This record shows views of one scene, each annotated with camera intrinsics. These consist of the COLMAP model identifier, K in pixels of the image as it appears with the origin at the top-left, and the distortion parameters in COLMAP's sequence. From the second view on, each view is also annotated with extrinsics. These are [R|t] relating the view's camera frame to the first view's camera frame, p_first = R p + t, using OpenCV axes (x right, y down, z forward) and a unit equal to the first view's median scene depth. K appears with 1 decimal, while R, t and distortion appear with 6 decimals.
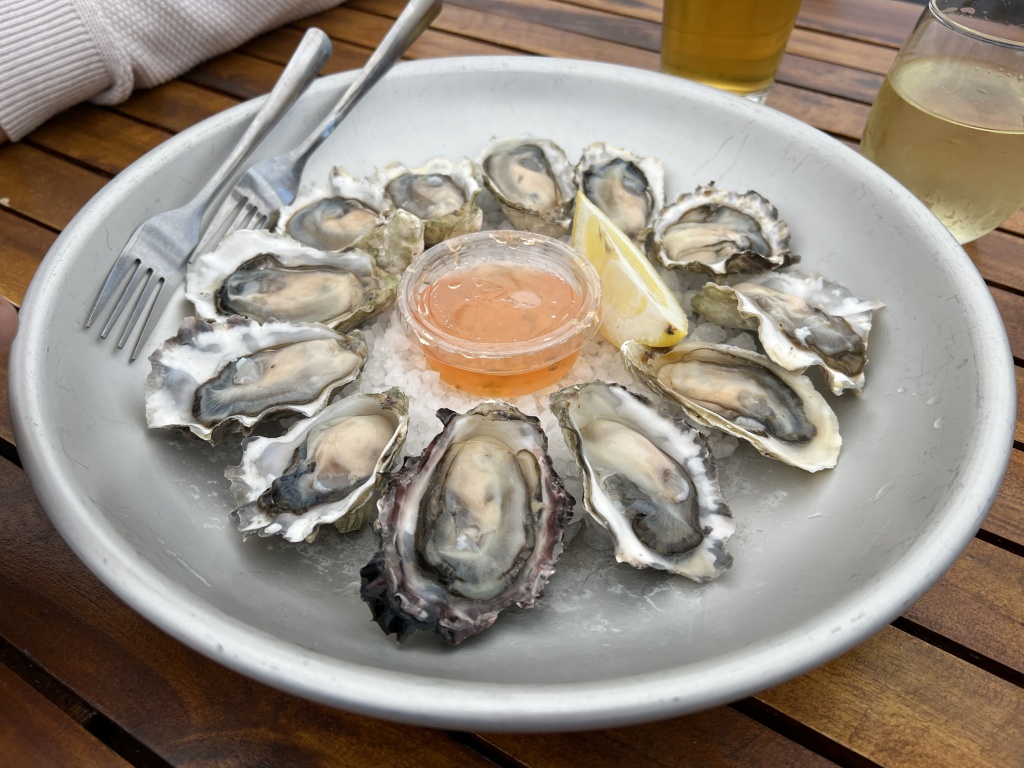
lens RADIAL K [[766.5, 0, 512.0], [0, 766.5, 384.0], [0, 0, 1]] dist [0.046079, -0.118397]
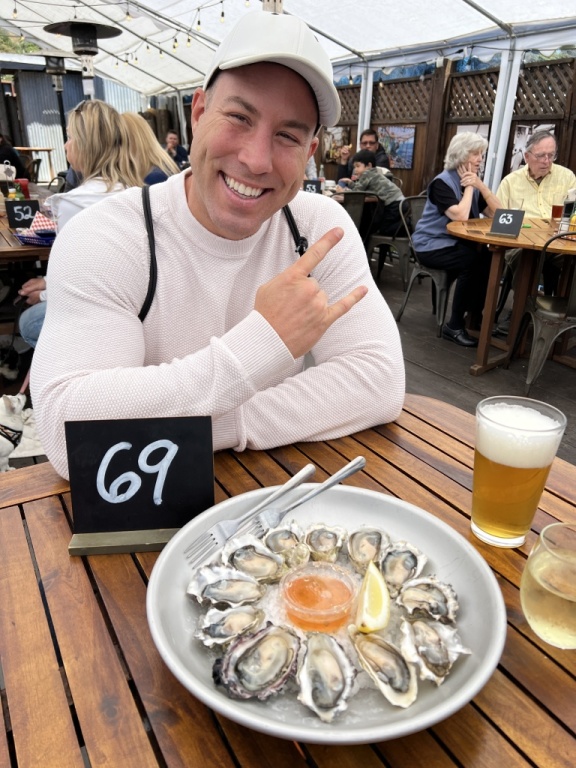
lens RADIAL K [[574.9, 0, 288.0], [0, 574.9, 384.0], [0, 0, 1]] dist [0.046079, -0.118397]
pose [[0.865708, 0.176760, -0.468301, 0.723598], [-0.355991, 0.875119, -0.327778, -0.052021], [0.351881, 0.450470, 0.820522, -0.993225]]
